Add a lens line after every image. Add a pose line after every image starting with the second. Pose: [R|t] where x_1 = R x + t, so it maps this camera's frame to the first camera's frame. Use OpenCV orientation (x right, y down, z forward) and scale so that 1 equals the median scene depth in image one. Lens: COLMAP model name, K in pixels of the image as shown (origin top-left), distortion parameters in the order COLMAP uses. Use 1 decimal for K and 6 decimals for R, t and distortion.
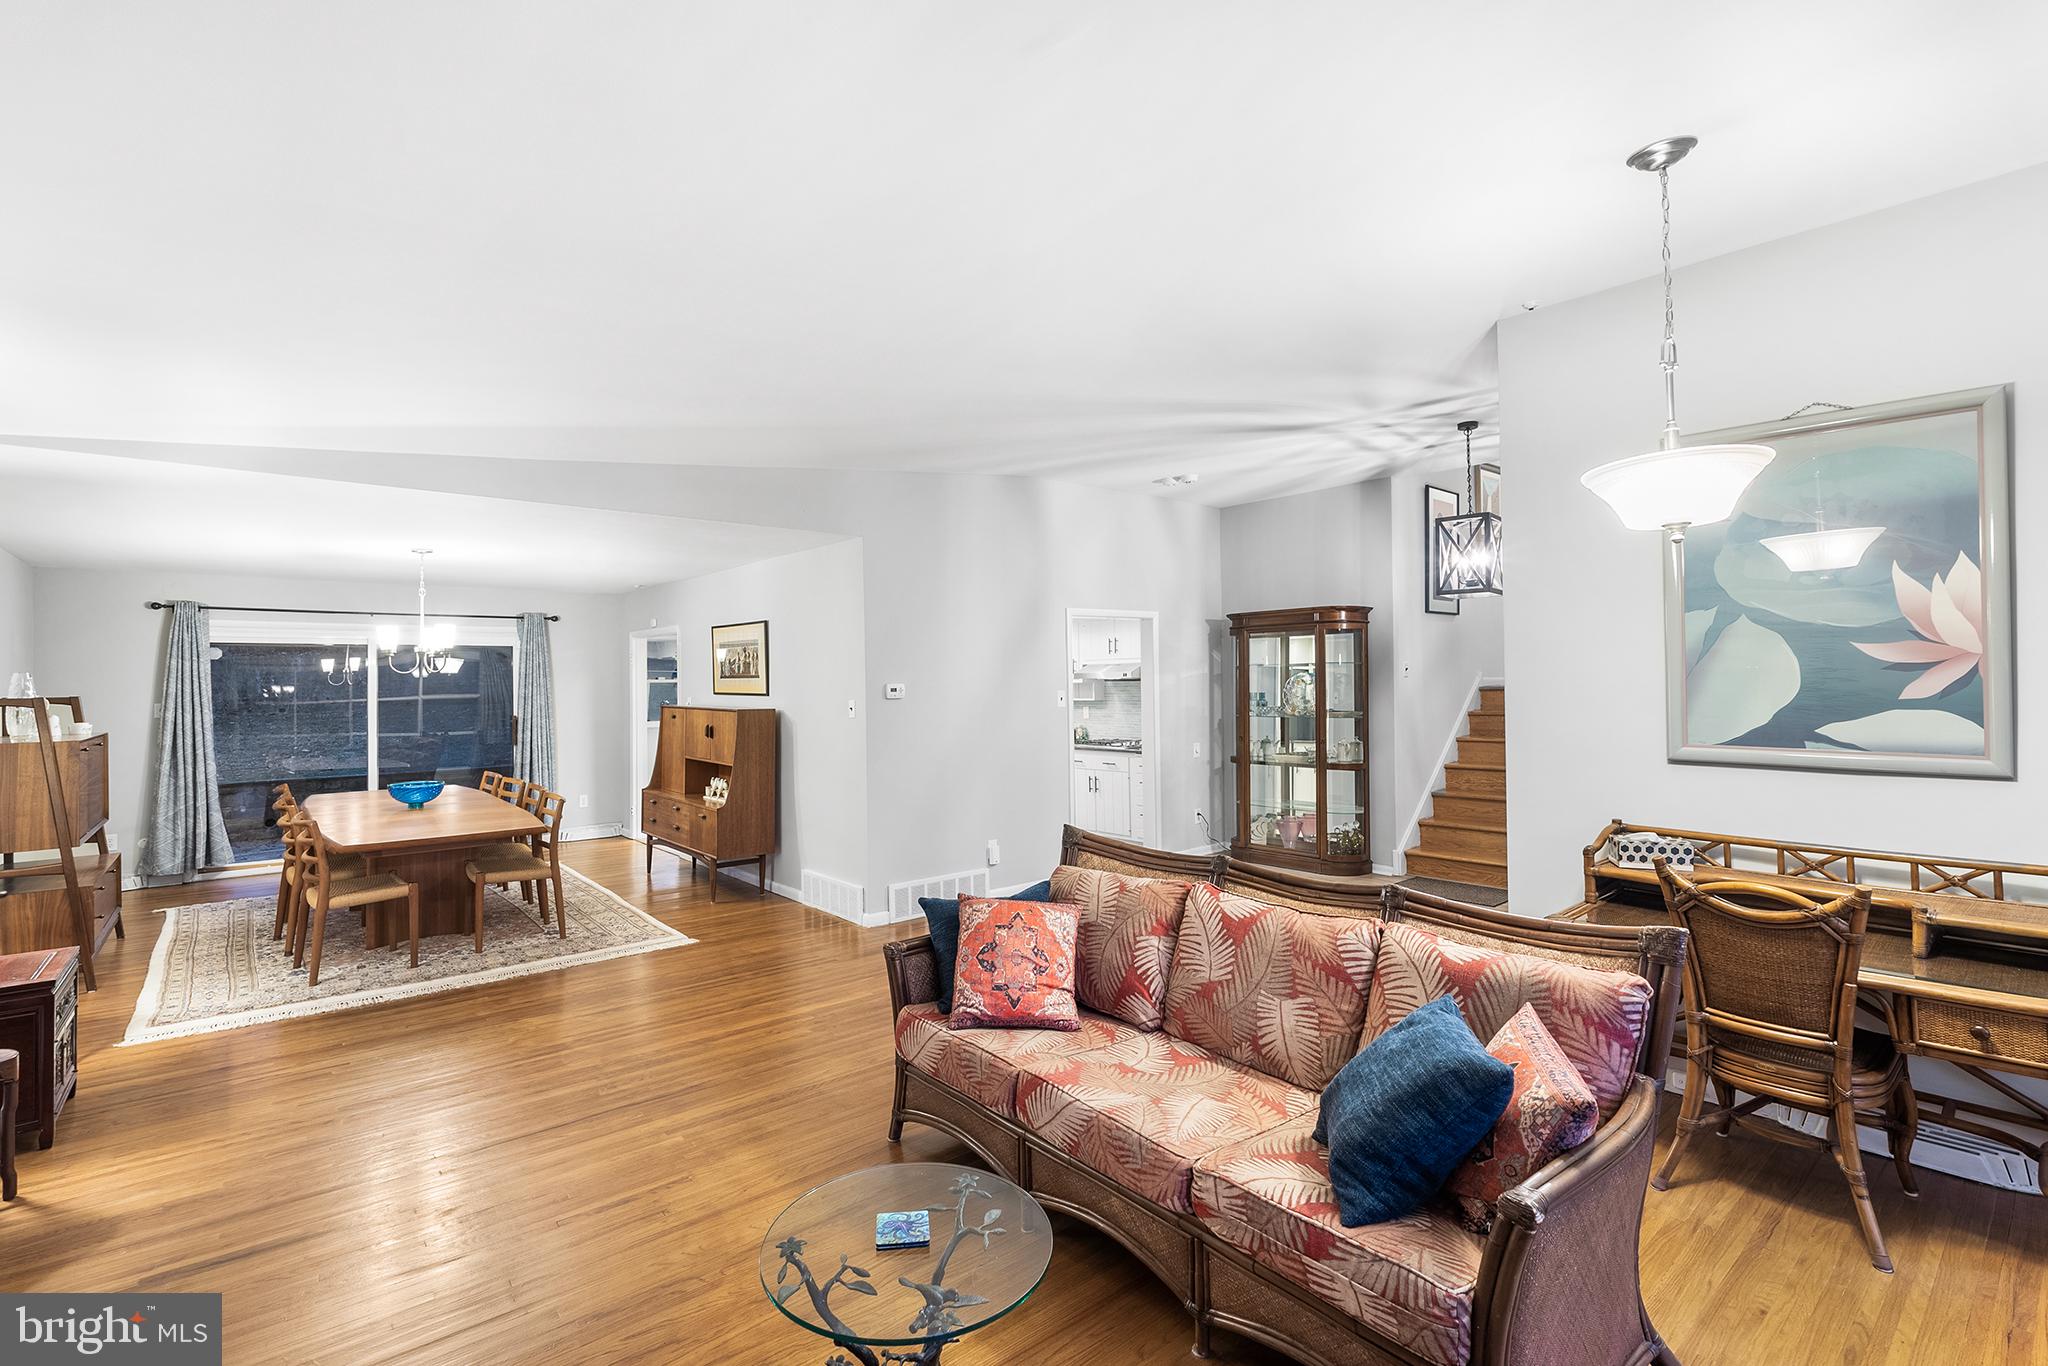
lens RADIAL K [[944.3, 0, 1033.6], [0, 944.3, 667.8], [0, 0, 1]] dist [-0.003883, 0.001562]
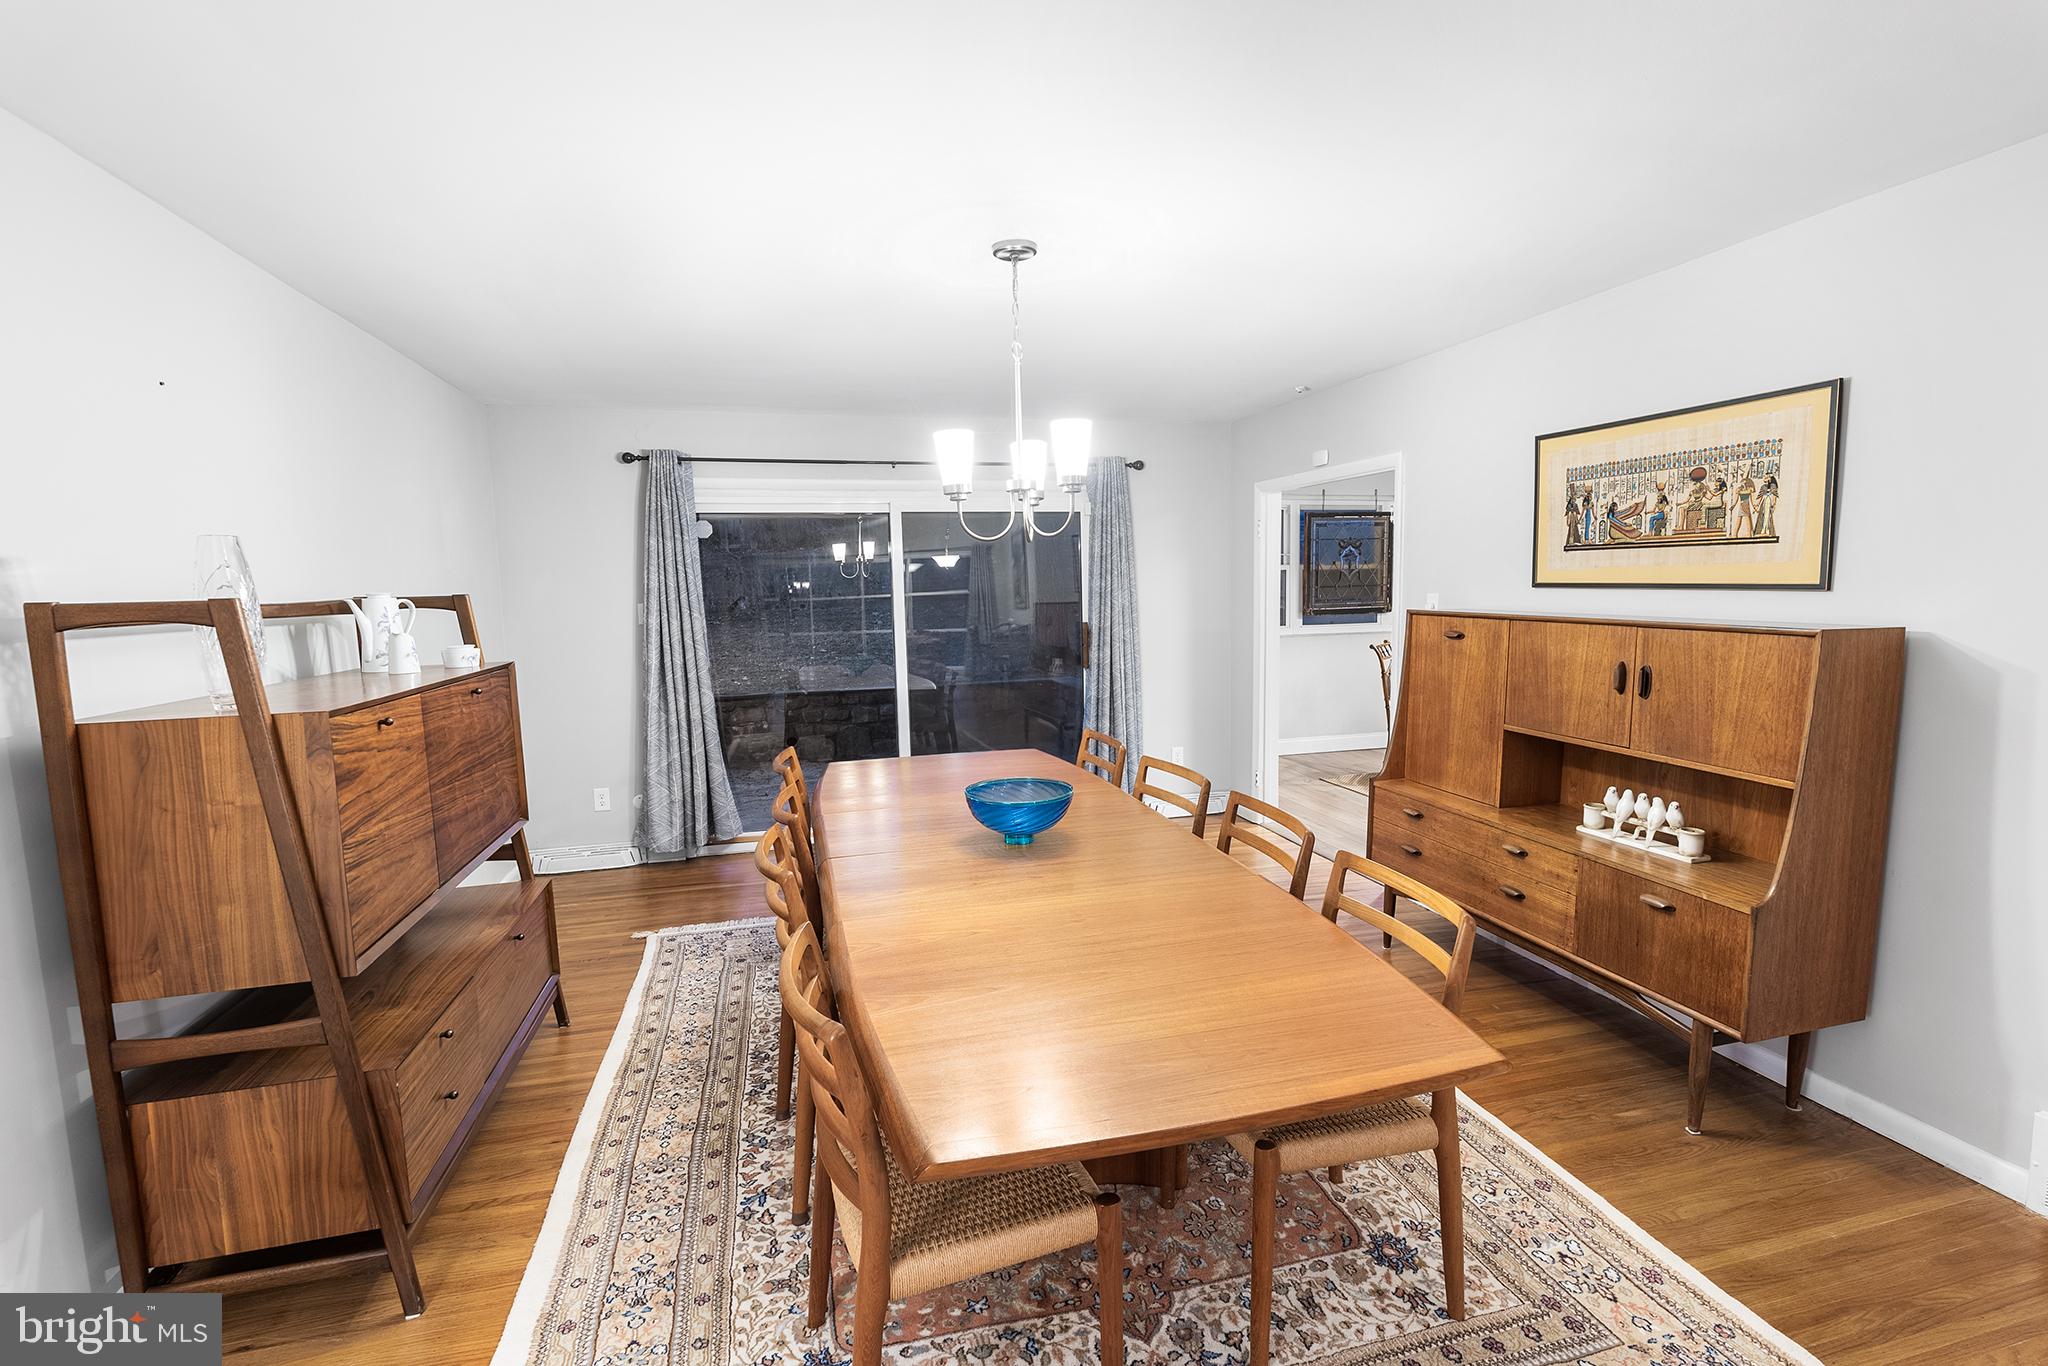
lens RADIAL K [[944.3, 0, 1042.4], [0, 944.3, 691.5], [0, 0, 1]] dist [-0.003883, 0.001562]
pose [[0.908827, 0.042008, -0.415053, -0.376671], [0.014606, 0.991103, 0.132293, 0.014612], [0.416918, -0.126294, 0.900128, 0.496727]]
